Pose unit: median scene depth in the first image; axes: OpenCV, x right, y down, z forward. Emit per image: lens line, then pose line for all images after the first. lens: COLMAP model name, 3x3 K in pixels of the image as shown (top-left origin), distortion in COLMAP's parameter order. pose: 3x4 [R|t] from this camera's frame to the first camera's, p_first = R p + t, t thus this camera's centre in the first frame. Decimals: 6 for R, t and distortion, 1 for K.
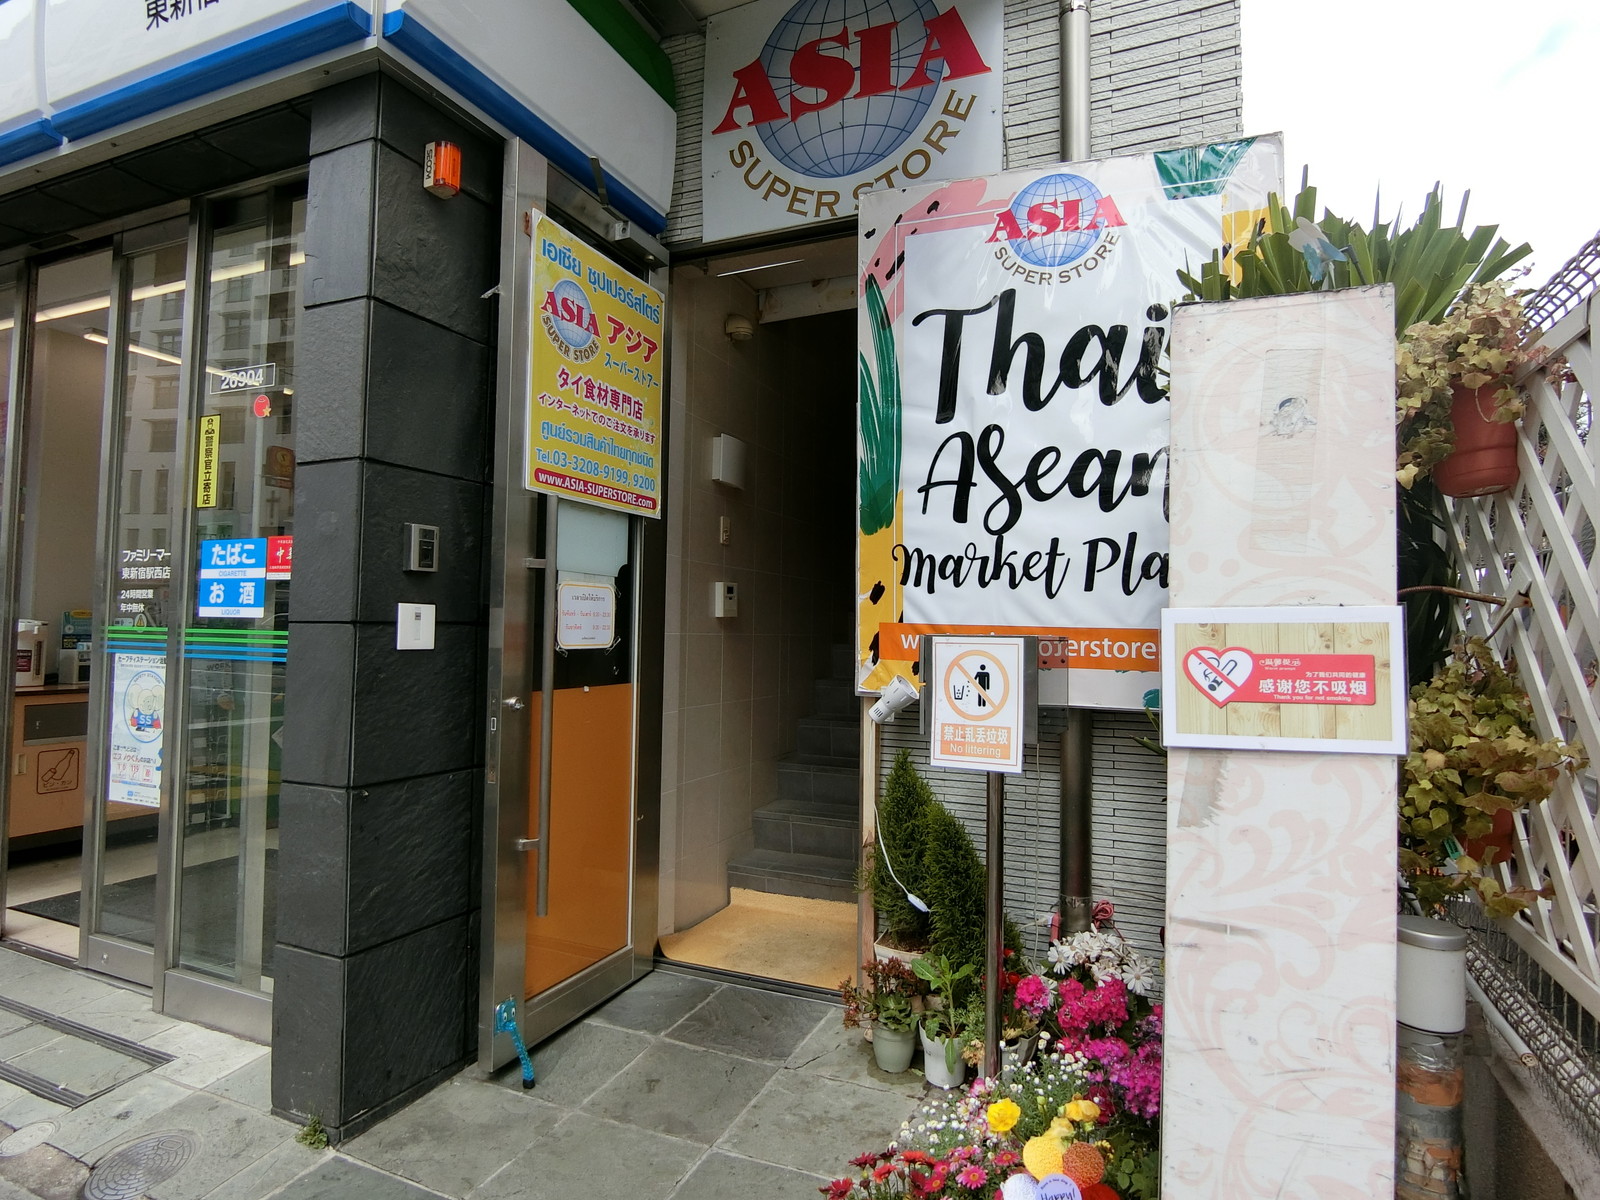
lens RADIAL K [[883.1, 0, 800.0], [0, 883.1, 600.0], [0, 0, 1]] dist [0.003169, -0.011348]
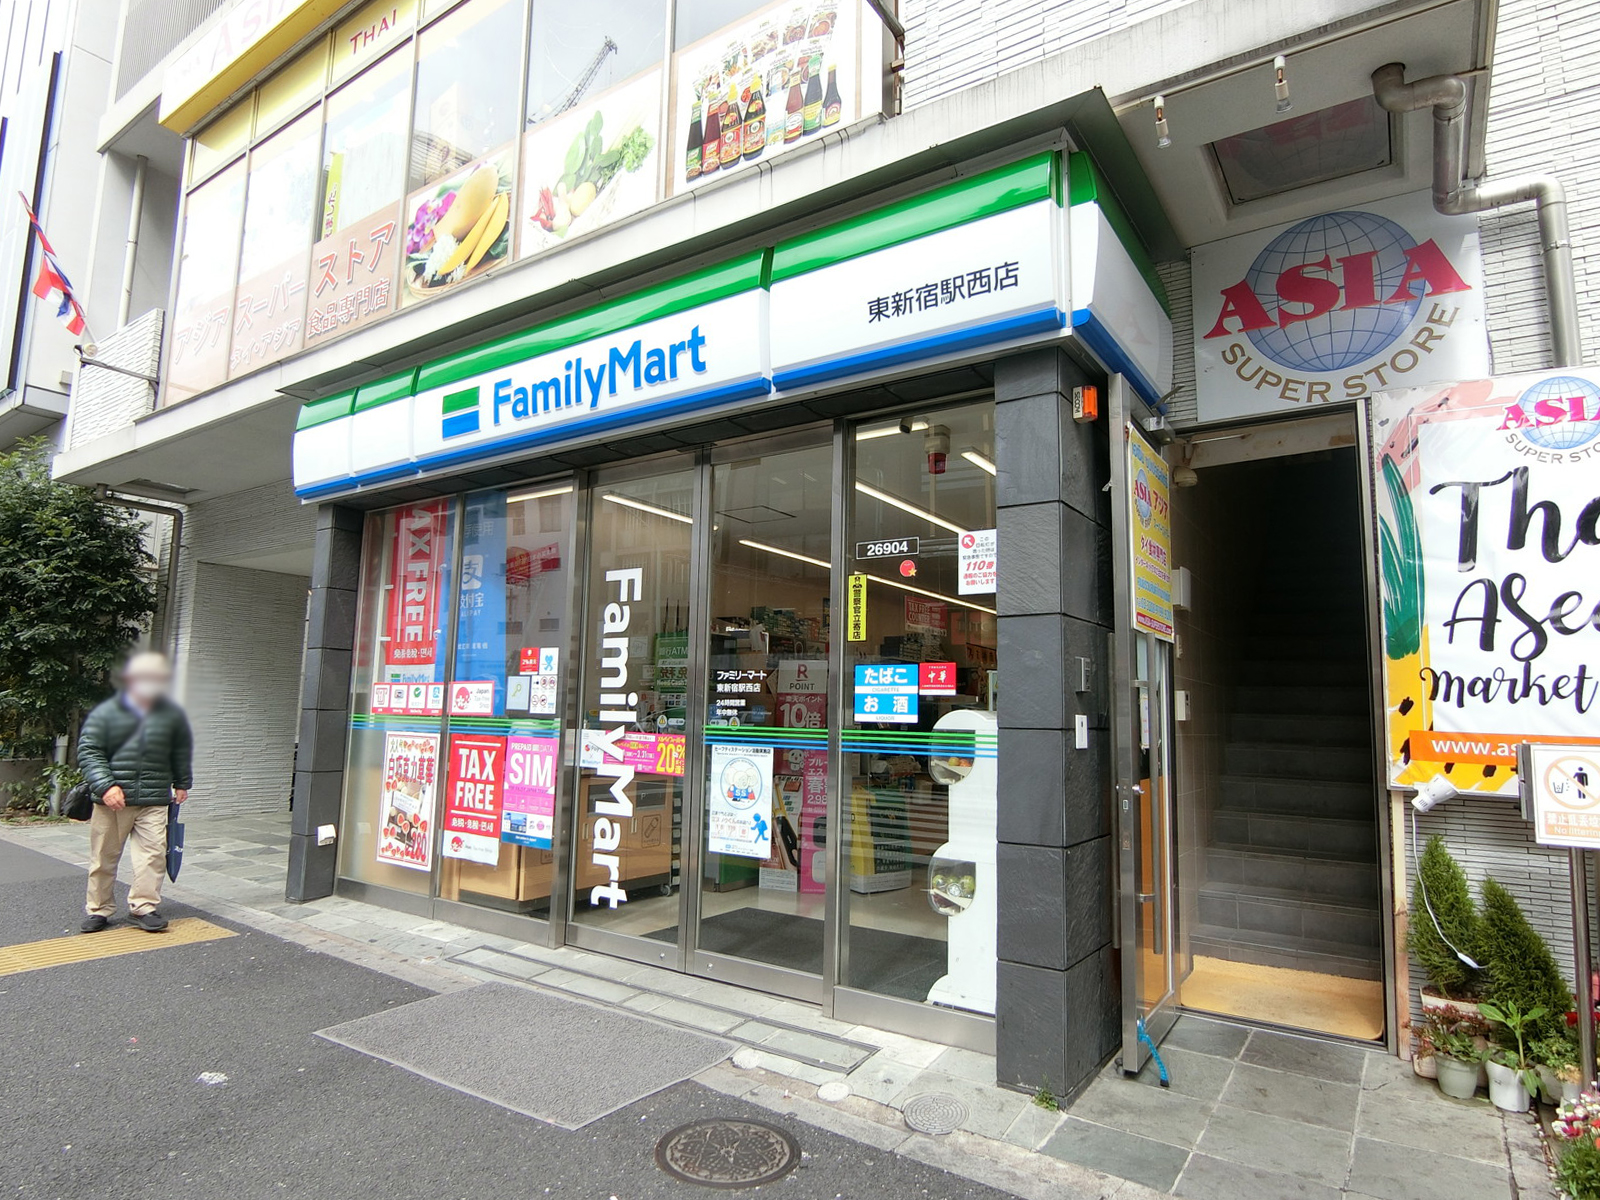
lens RADIAL K [[909.6, 0, 801.5], [0, 909.6, 616.2], [0, 0, 1]] dist [-0.005949, -0.010205]
pose [[0.983022, -0.012455, -0.183063, -0.520323], [-0.001938, 0.996933, -0.078238, -0.033695], [0.183476, 0.077265, 0.979983, -0.419291]]
